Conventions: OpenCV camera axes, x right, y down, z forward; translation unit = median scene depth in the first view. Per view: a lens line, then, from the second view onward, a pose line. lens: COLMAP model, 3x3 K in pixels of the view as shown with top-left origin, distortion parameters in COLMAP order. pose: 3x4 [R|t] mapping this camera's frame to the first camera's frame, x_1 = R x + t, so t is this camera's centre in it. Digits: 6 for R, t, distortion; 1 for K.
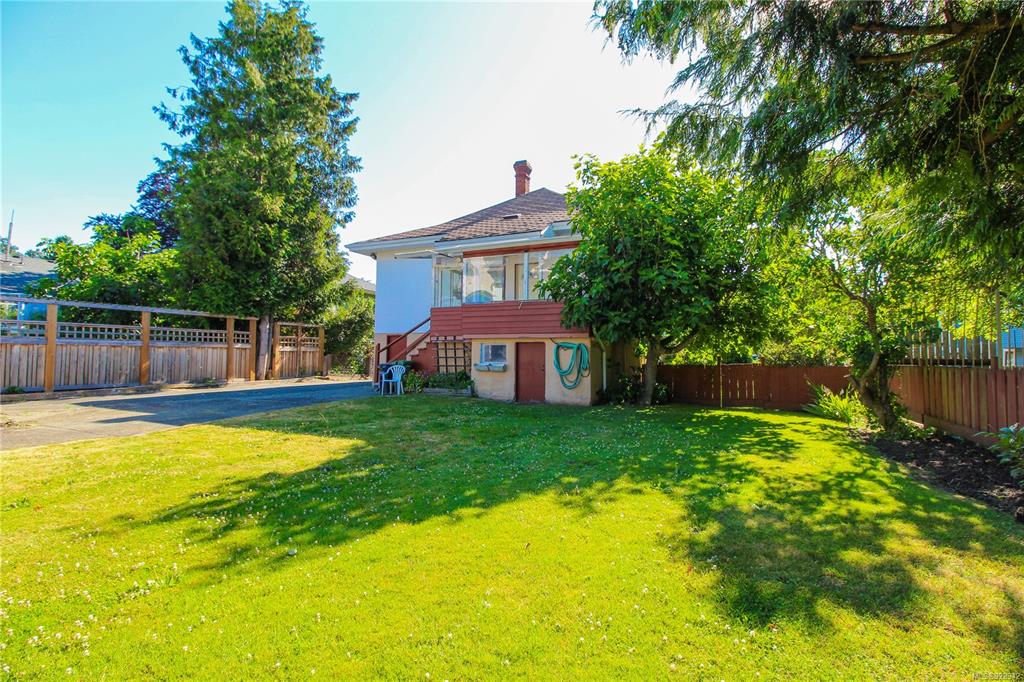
lens RADIAL K [[472.5, 0, 510.2], [0, 472.5, 339.5], [0, 0, 1]] dist [-0.000832, -0.000311]
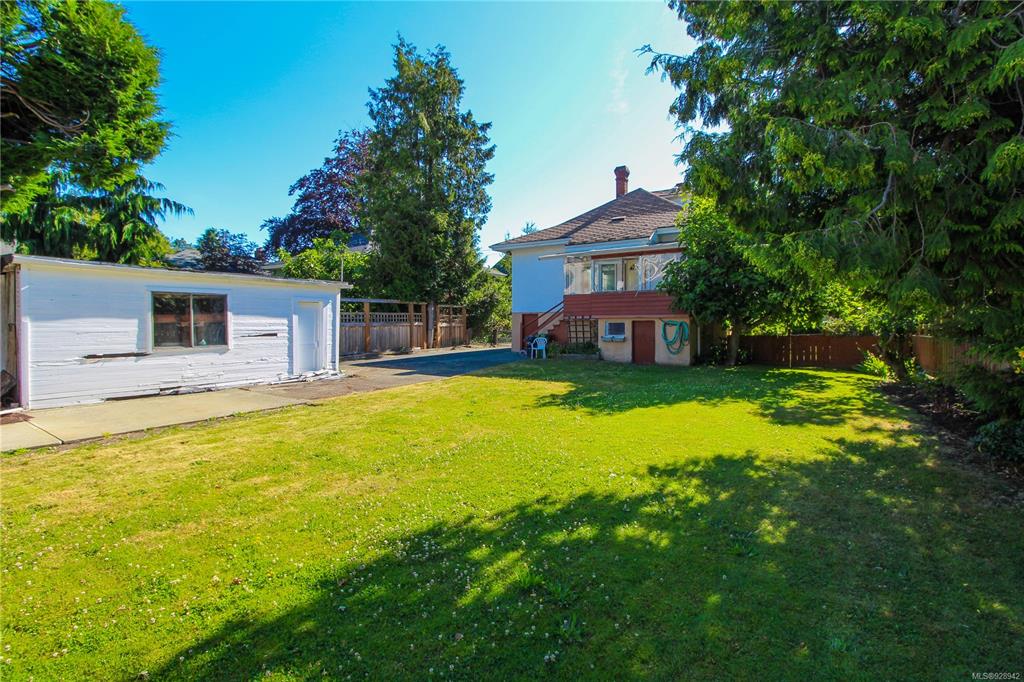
lens RADIAL K [[472.5, 0, 511.3], [0, 472.5, 335.6], [0, 0, 1]] dist [-0.000832, -0.000311]
pose [[0.990735, -0.009147, -0.135499, -0.128076], [0.017891, 0.997824, 0.063453, -0.037677], [0.134623, -0.065289, 0.988744, -0.353843]]
